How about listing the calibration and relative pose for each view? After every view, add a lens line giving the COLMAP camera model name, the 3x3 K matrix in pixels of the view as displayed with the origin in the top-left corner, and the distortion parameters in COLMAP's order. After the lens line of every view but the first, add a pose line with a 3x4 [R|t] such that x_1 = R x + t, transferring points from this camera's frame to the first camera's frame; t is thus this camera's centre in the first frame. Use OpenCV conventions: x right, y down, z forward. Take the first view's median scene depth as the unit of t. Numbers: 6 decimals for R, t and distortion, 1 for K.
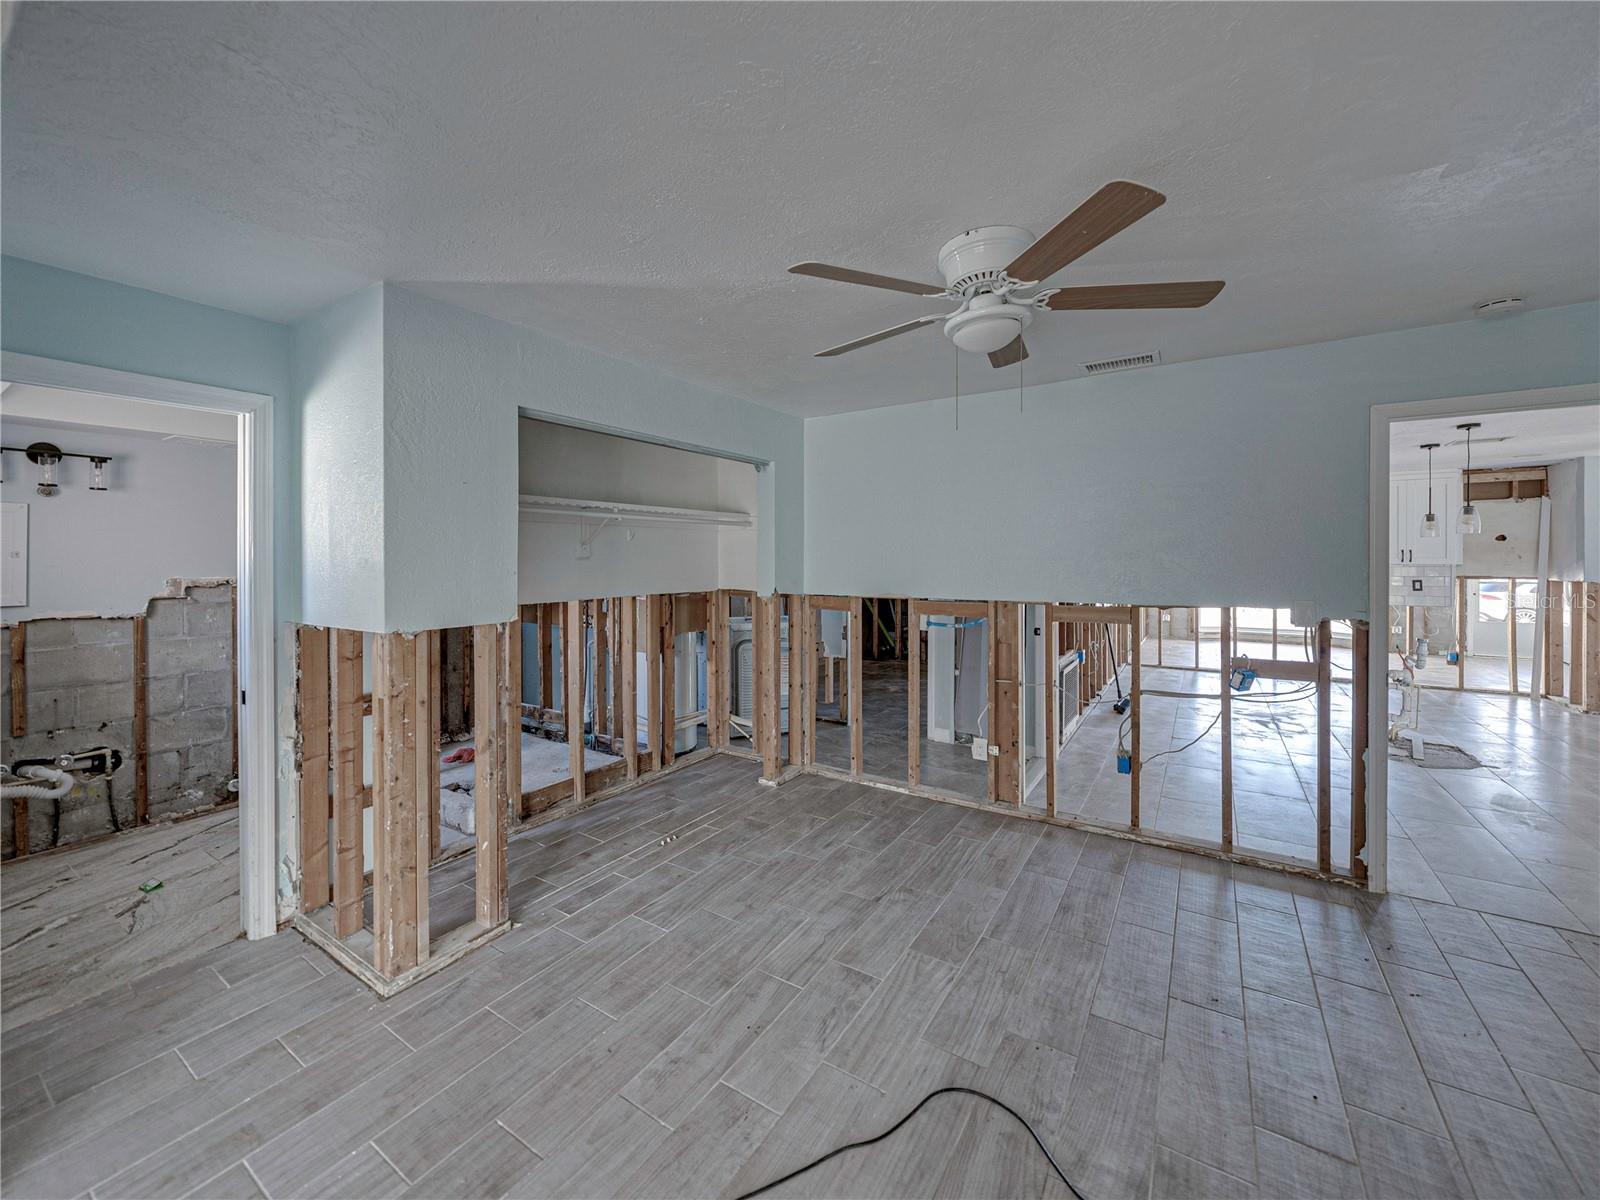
lens RADIAL K [[624.7, 0, 812.7], [0, 624.7, 565.2], [0, 0, 1]] dist [-0.003511, -0.000332]
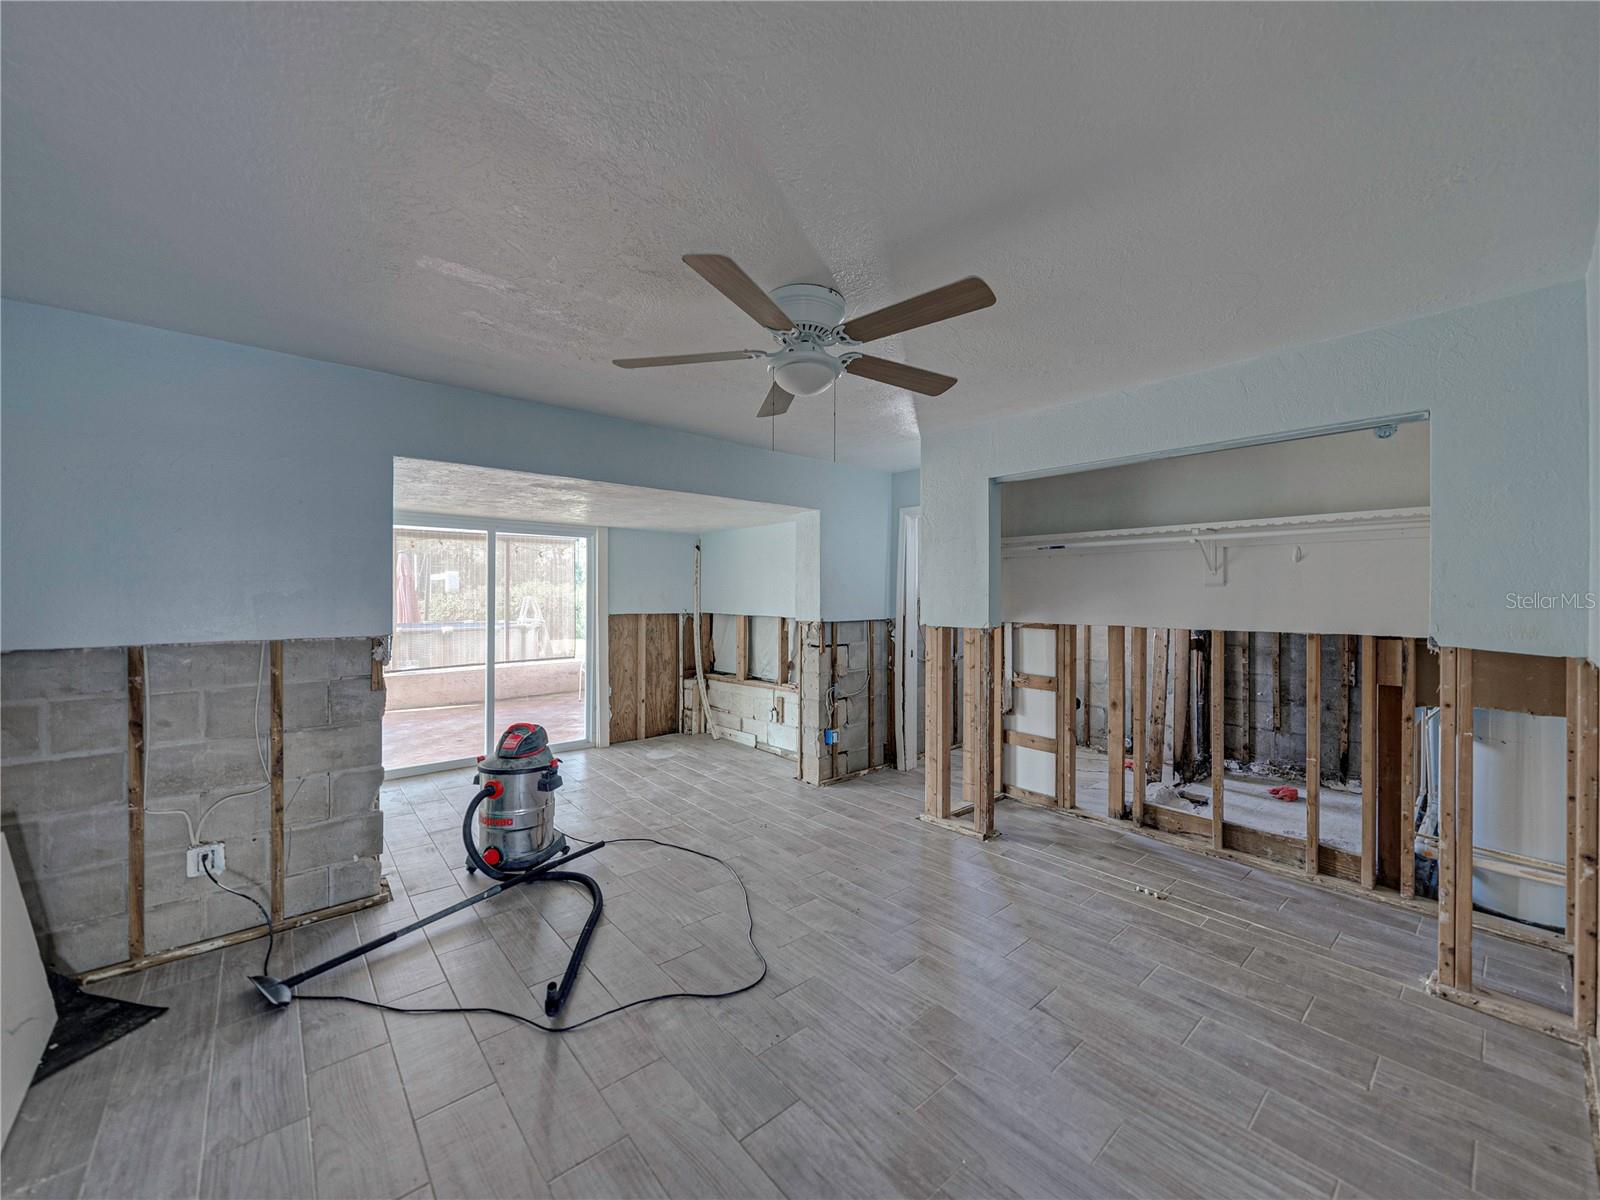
lens RADIAL K [[624.7, 0, 788.8], [0, 624.7, 590.0], [0, 0, 1]] dist [-0.003511, -0.000332]
pose [[-0.303506, -0.003863, -0.952822, 0.791911], [-0.014580, 0.999894, 0.000591, 0.006239], [0.952718, 0.014072, -0.303530, 0.766205]]
